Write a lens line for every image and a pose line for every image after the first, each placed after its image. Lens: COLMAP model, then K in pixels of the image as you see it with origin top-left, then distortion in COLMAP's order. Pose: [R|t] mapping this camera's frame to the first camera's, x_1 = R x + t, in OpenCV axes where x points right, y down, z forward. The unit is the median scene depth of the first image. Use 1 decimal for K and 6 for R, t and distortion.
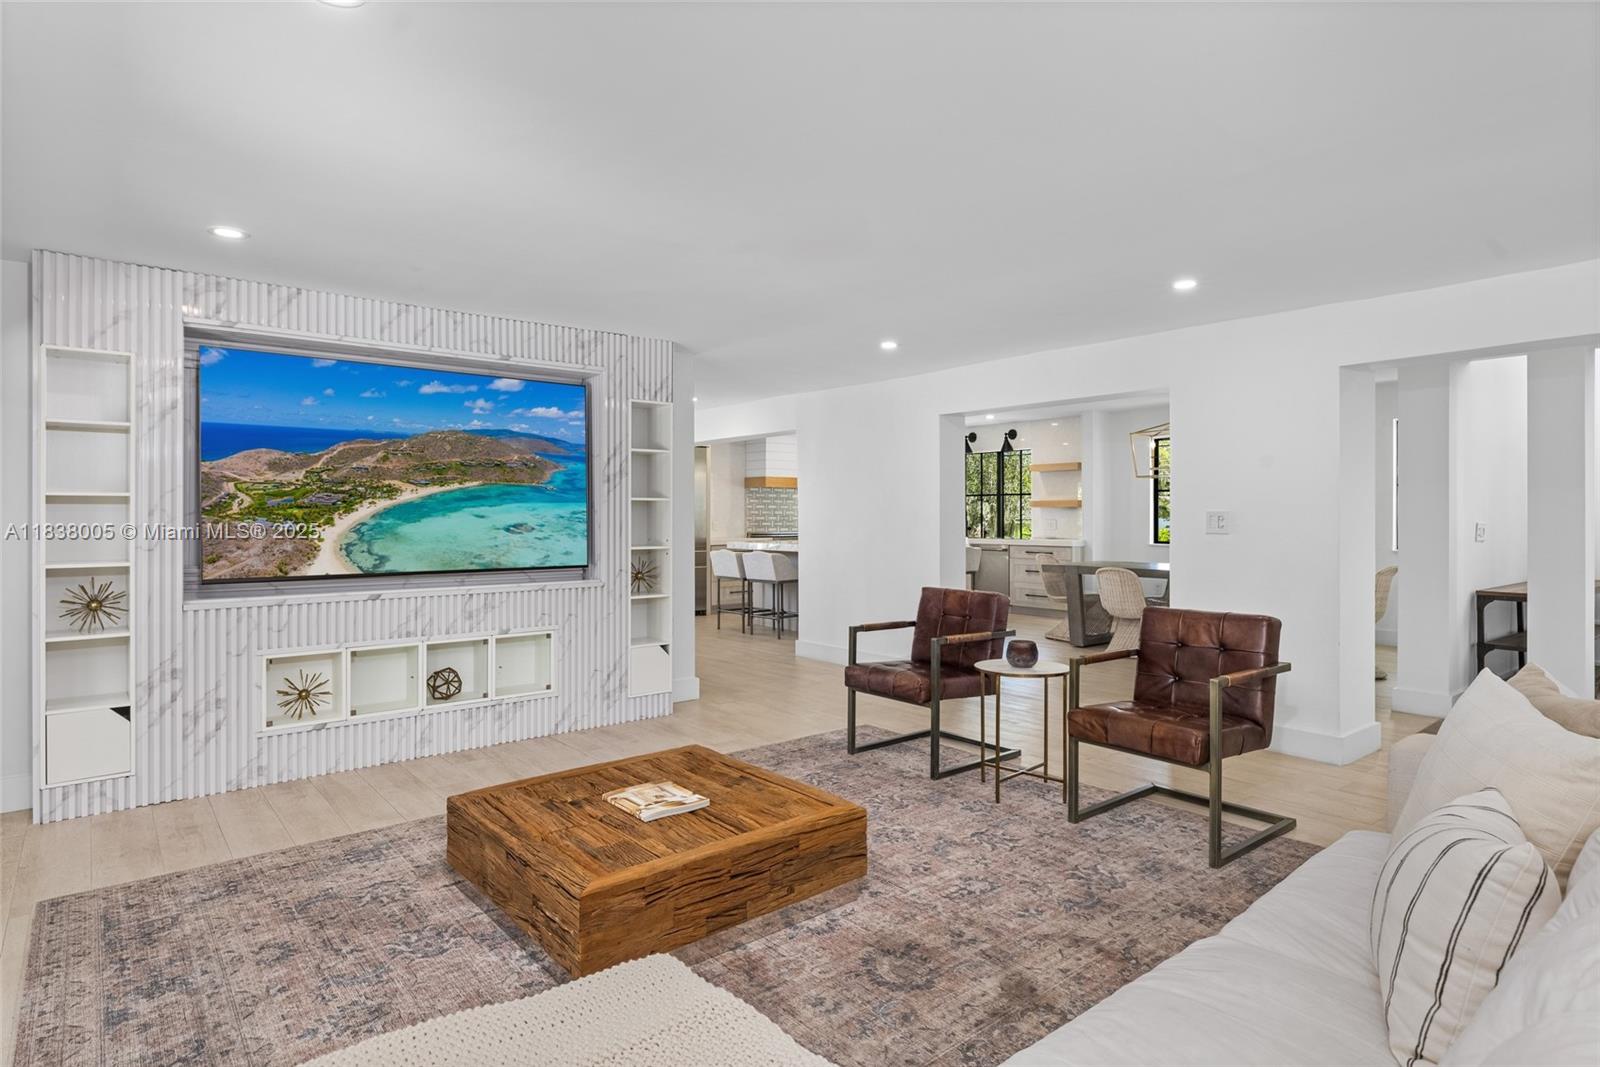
lens RADIAL K [[882.6, 0, 803.0], [0, 882.6, 514.3], [0, 0, 1]] dist [0.000573, -0.000415]
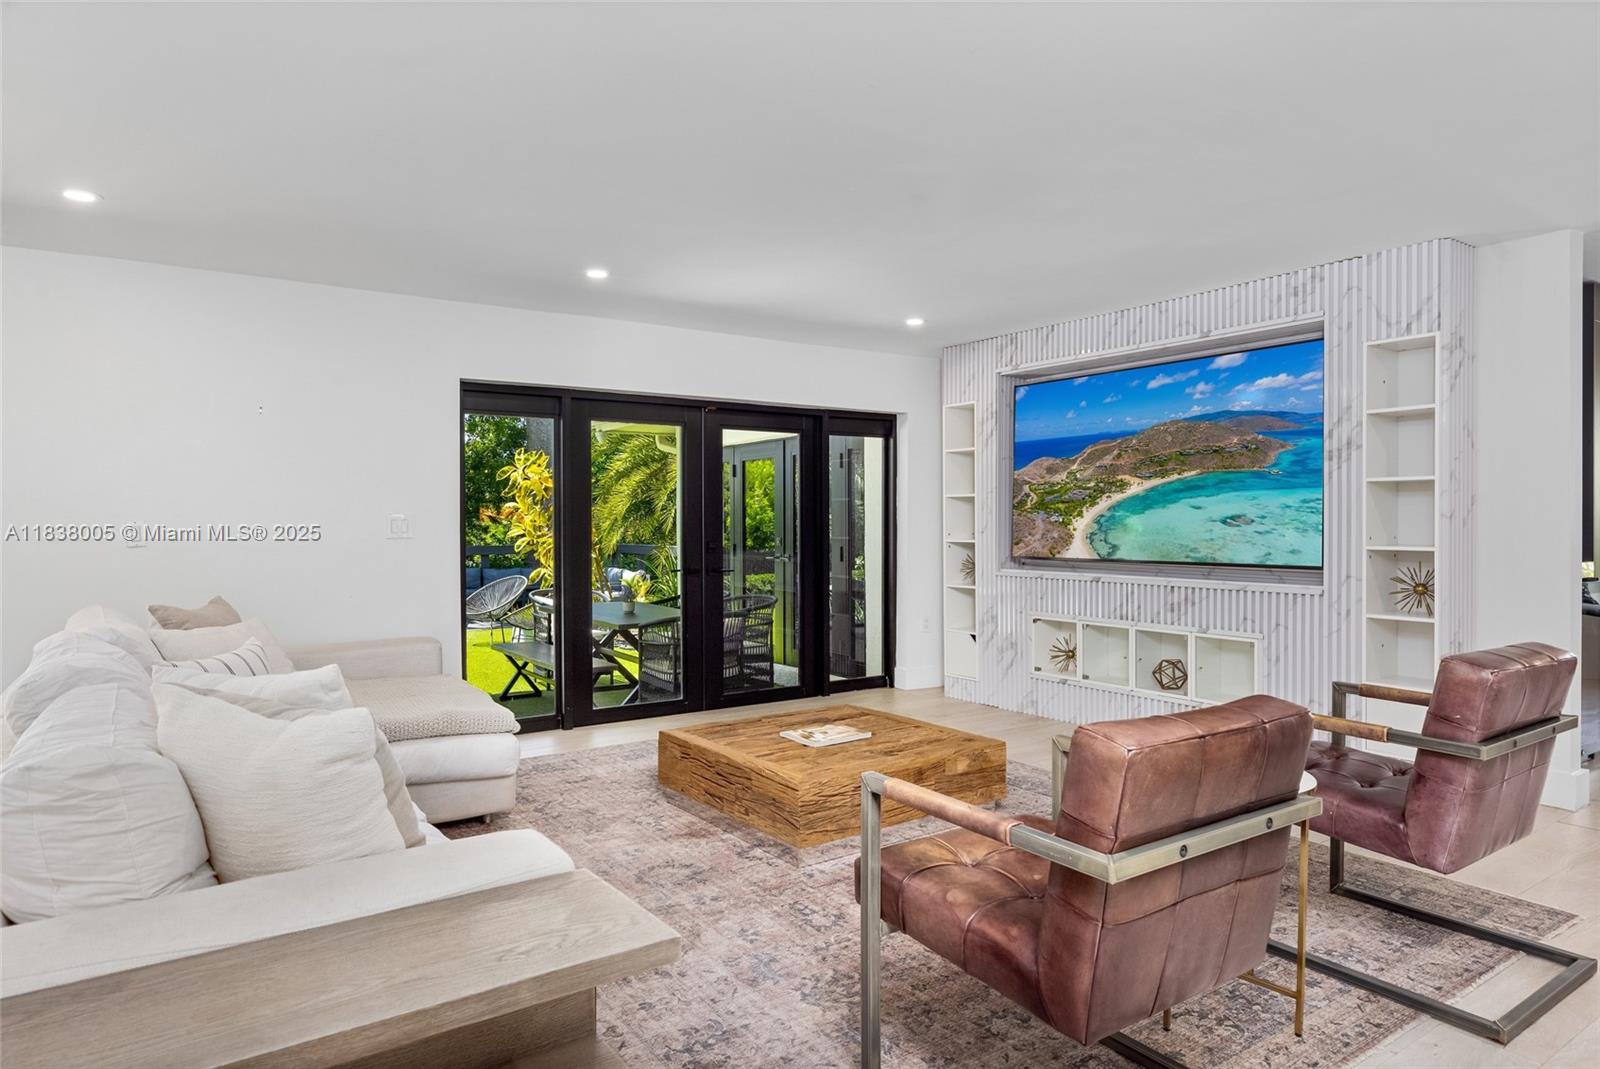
lens RADIAL K [[968.1, 0, 768.2], [0, 968.1, 533.7], [0, 0, 1]] dist [0.039592, 0.000713]
pose [[-0.123024, 0.008027, -0.992371, 0.790071], [0.001036, 0.999968, 0.007960, 0.023559], [0.992403, -0.000048, -0.123029, 0.731434]]
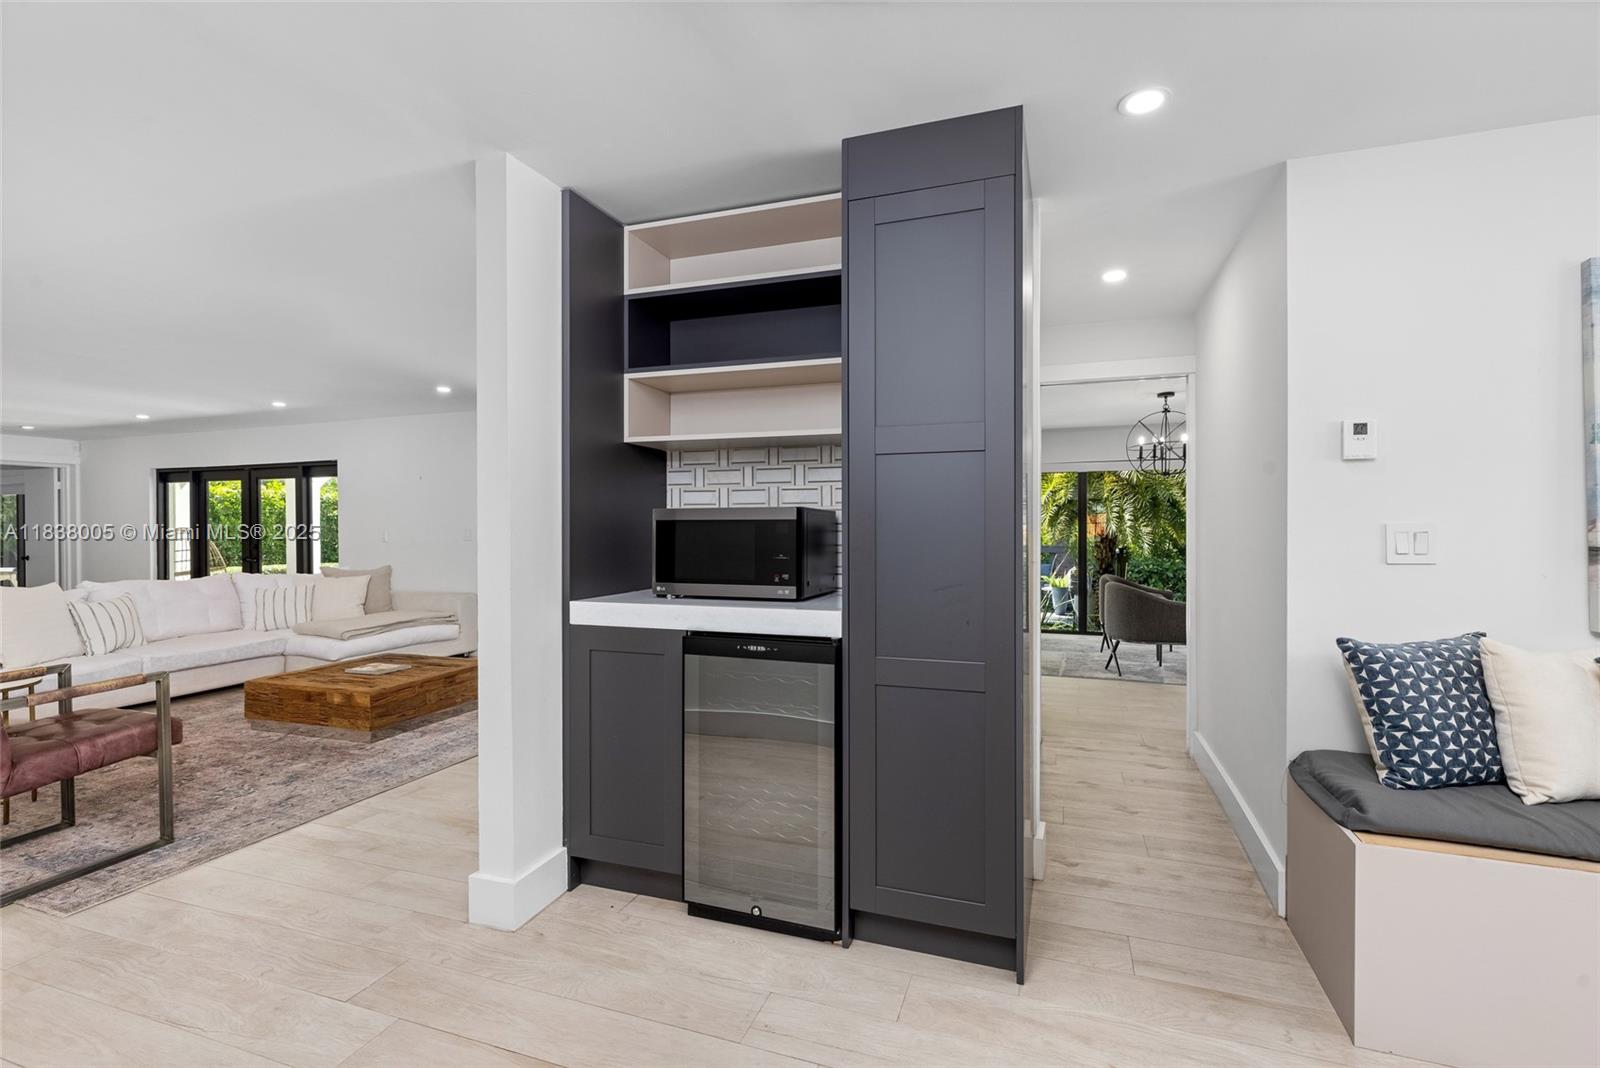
lens RADIAL K [[691.8, 0, 800.0], [0, 691.8, 534.0], [0, 0, 1]] dist [-0.001992, -0.000419]
pose [[-0.853427, -0.004925, -0.521189, -0.101317], [-0.007092, 0.999973, 0.002163, 0.016755], [0.521164, 0.005542, -0.853438, 1.835982]]
